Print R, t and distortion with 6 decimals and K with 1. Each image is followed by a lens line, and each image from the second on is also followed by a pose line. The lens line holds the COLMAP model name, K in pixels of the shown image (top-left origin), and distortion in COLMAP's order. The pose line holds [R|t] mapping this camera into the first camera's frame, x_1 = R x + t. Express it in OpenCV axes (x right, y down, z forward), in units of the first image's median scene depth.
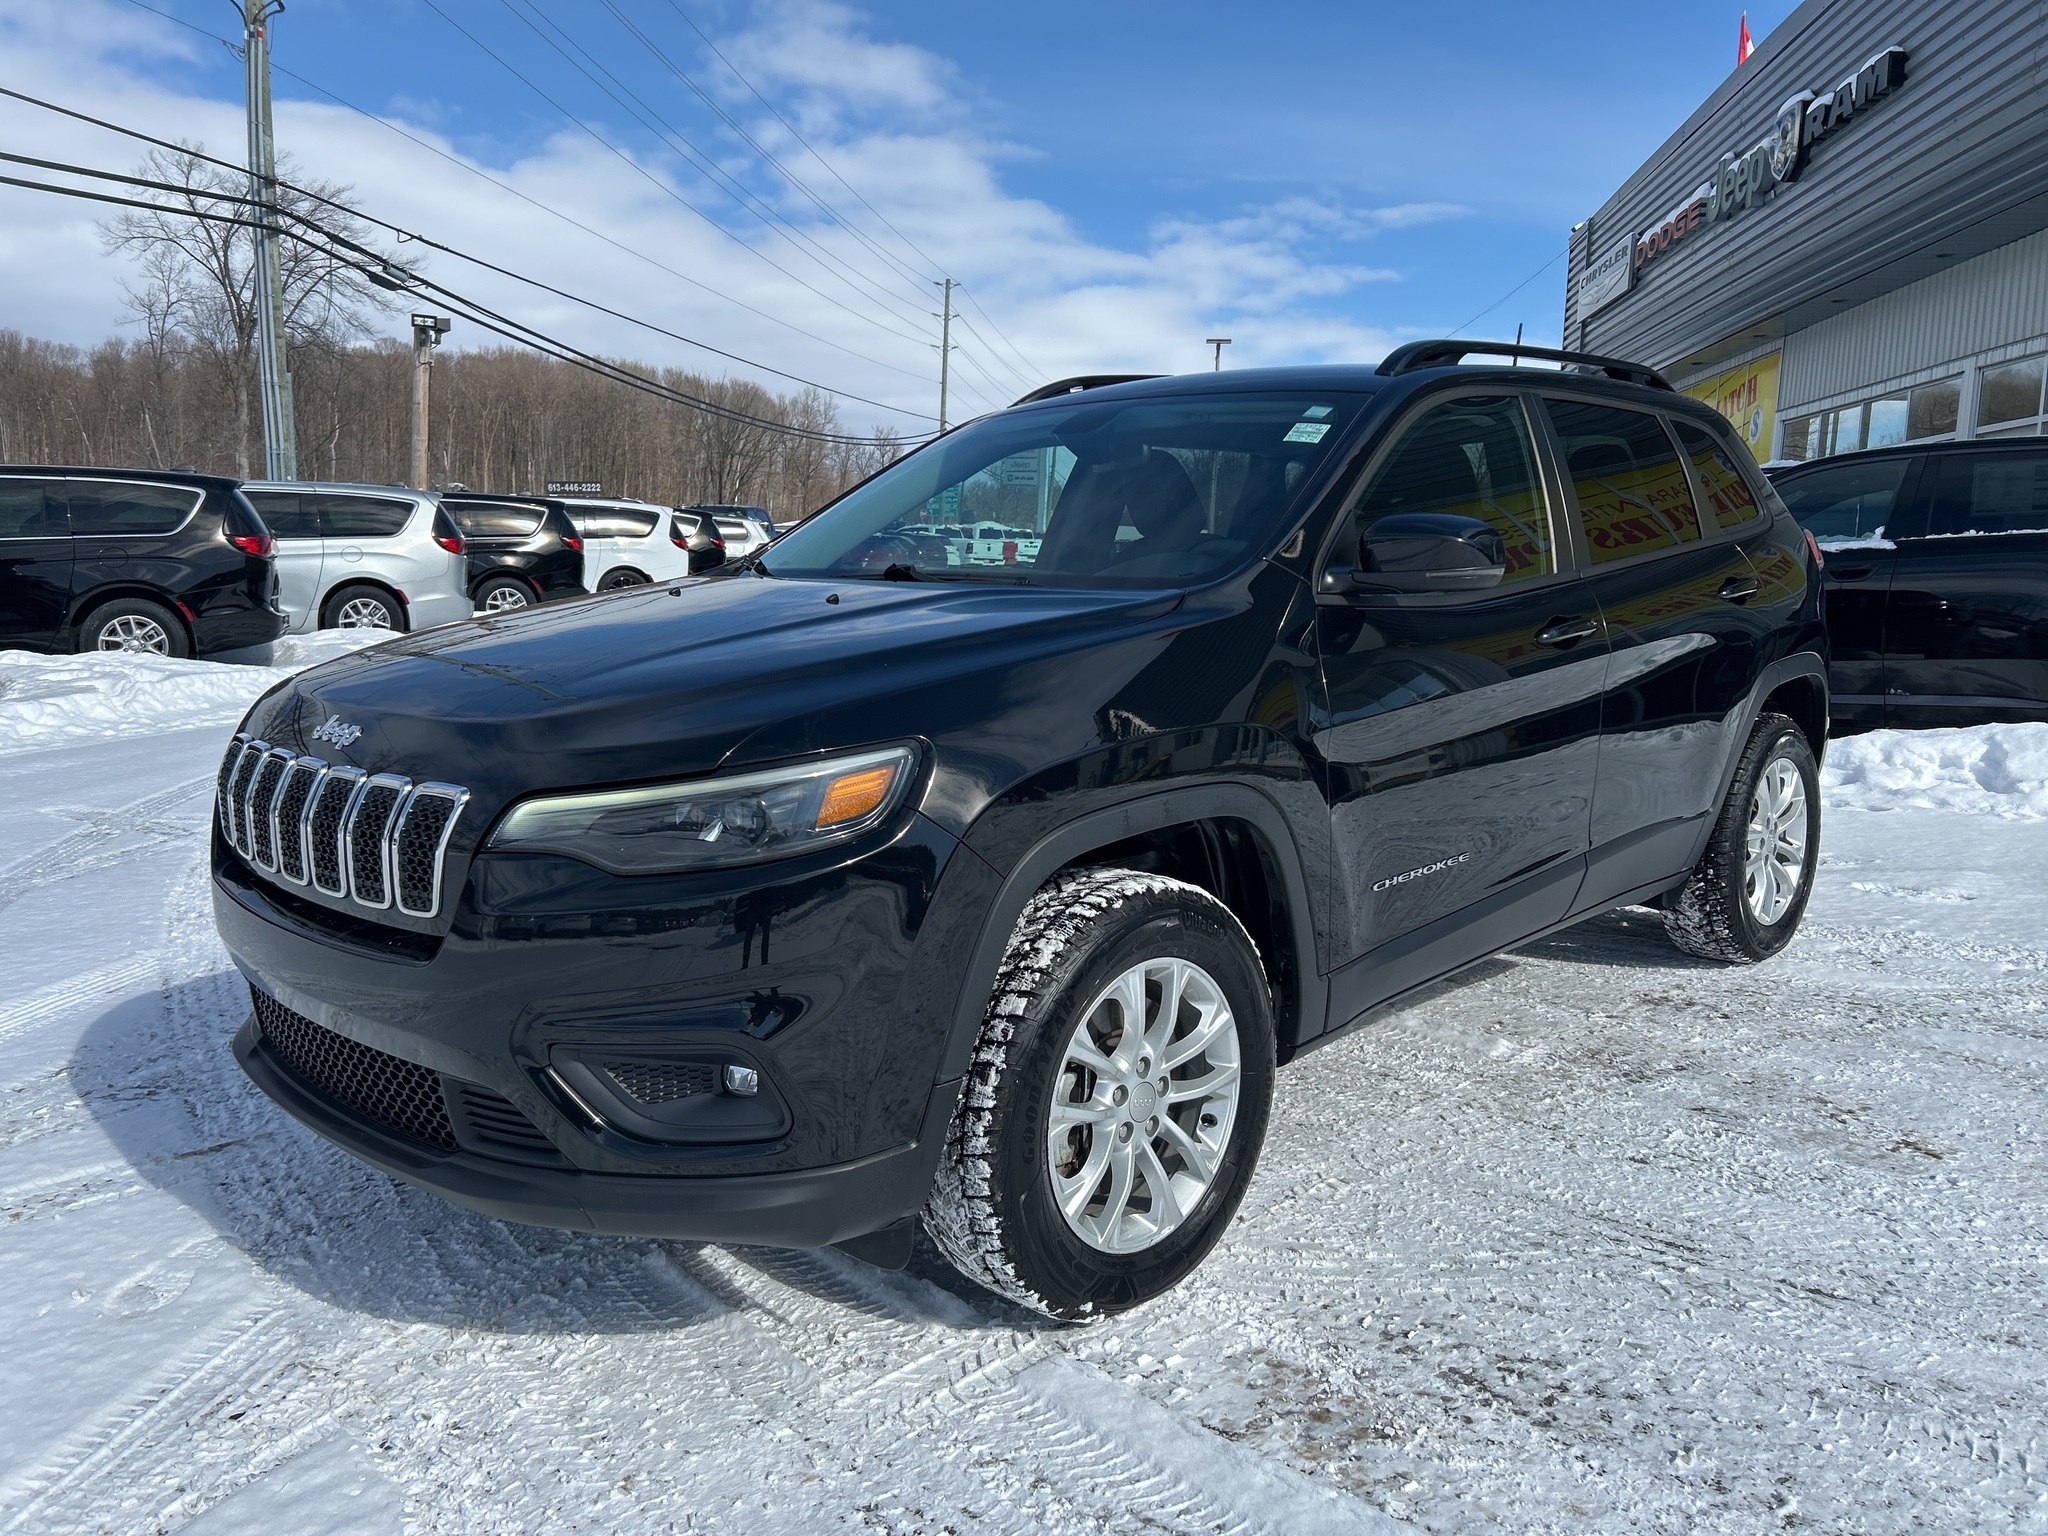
lens RADIAL K [[1511.7, 0, 1012.8], [0, 1511.7, 775.6], [0, 0, 1]] dist [0.055300, -0.051637]
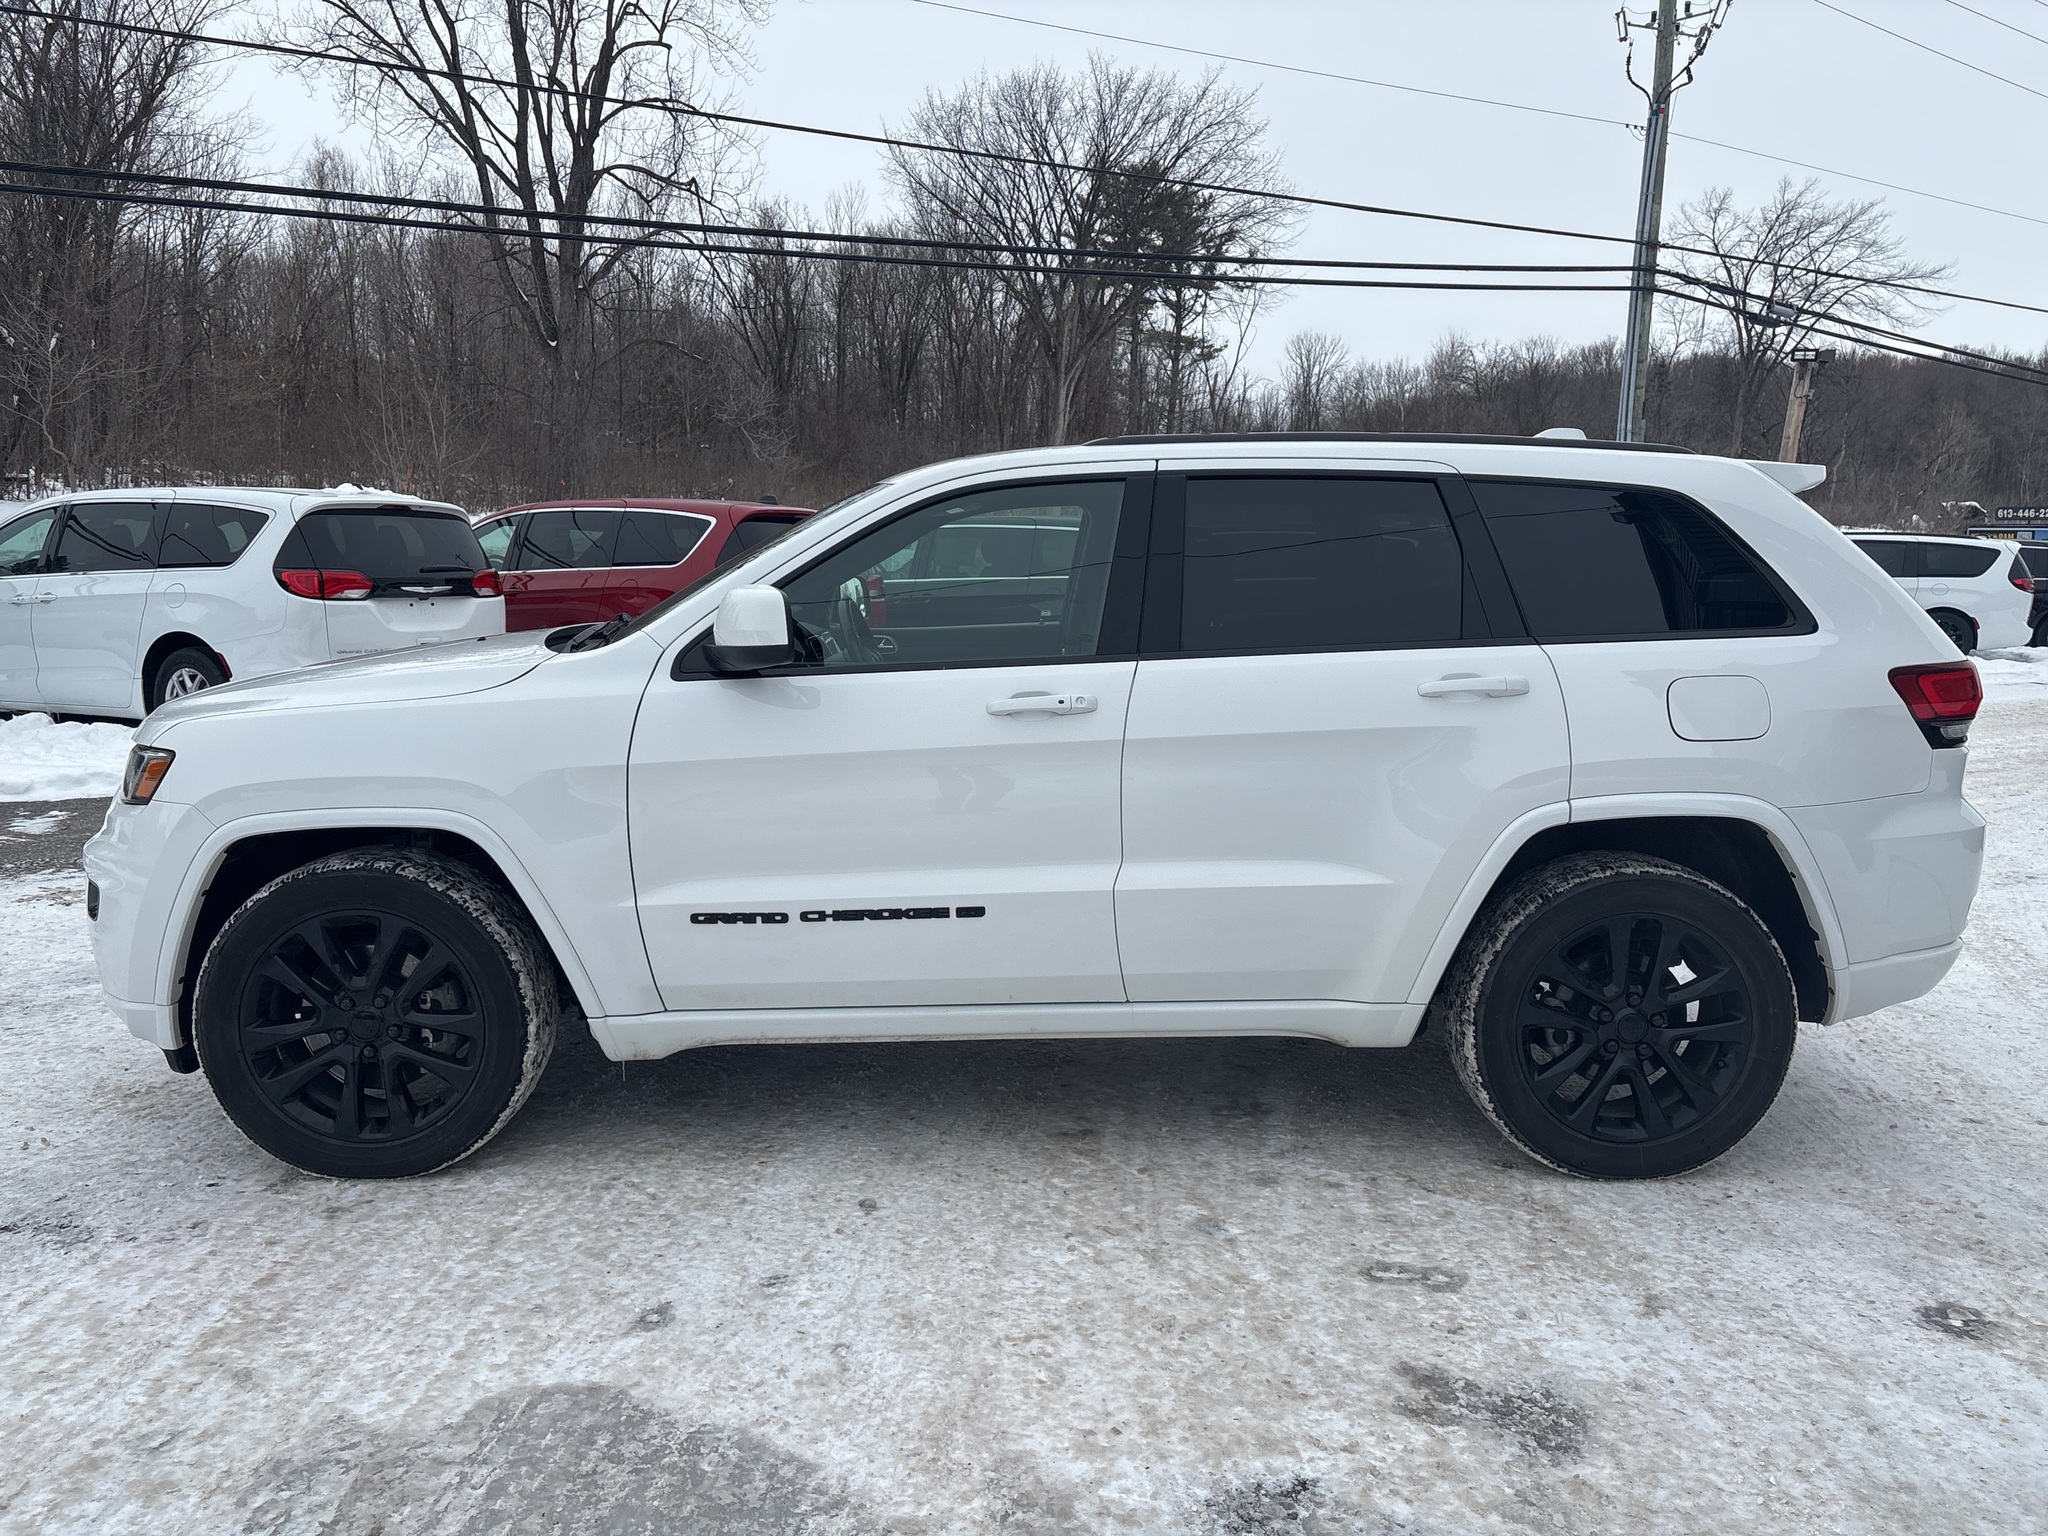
lens RADIAL K [[1539.7, 0, 1043.3], [0, 1539.7, 763.4], [0, 0, 1]] dist [0.044211, -0.031818]
pose [[0.623271, 0.115797, -0.773385, 0.154704], [-0.134261, 0.990136, 0.040049, -0.013259], [0.770394, 0.078874, 0.632670, 0.005260]]
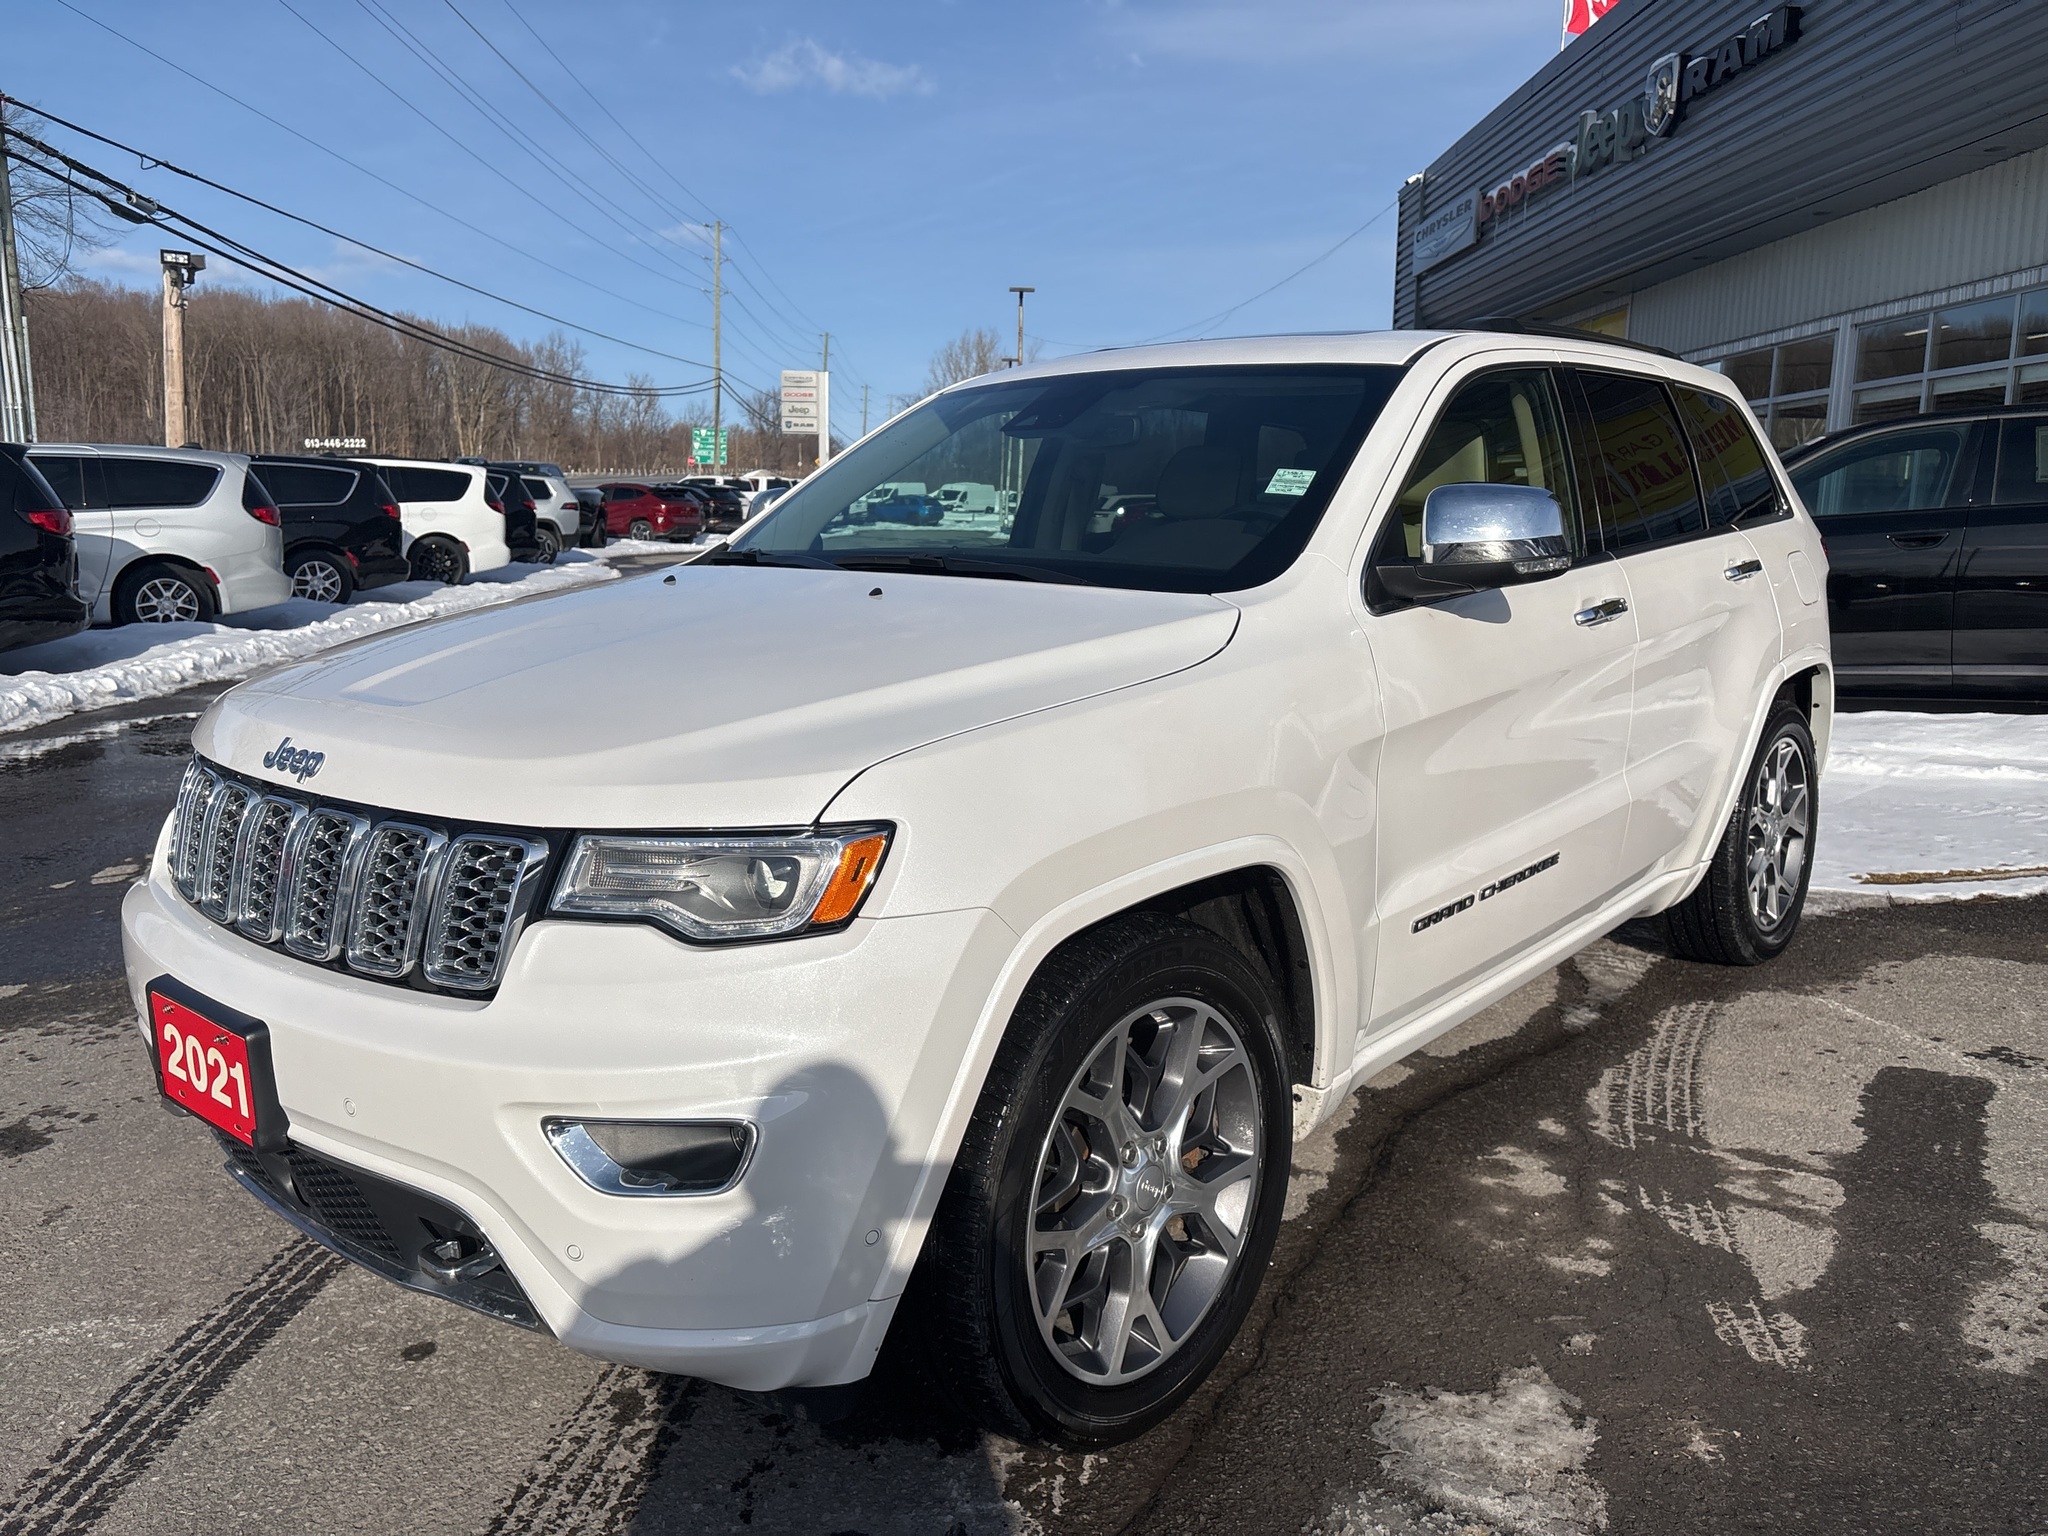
lens RADIAL K [[1511.7, 0, 1012.8], [0, 1511.7, 775.6], [0, 0, 1]] dist [0.055300, -0.051637]
pose [[0.988220, -0.037885, 0.148277, -0.062290], [0.033206, 0.998873, 0.033905, -0.013445], [-0.149394, -0.028581, 0.988365, 0.045440]]
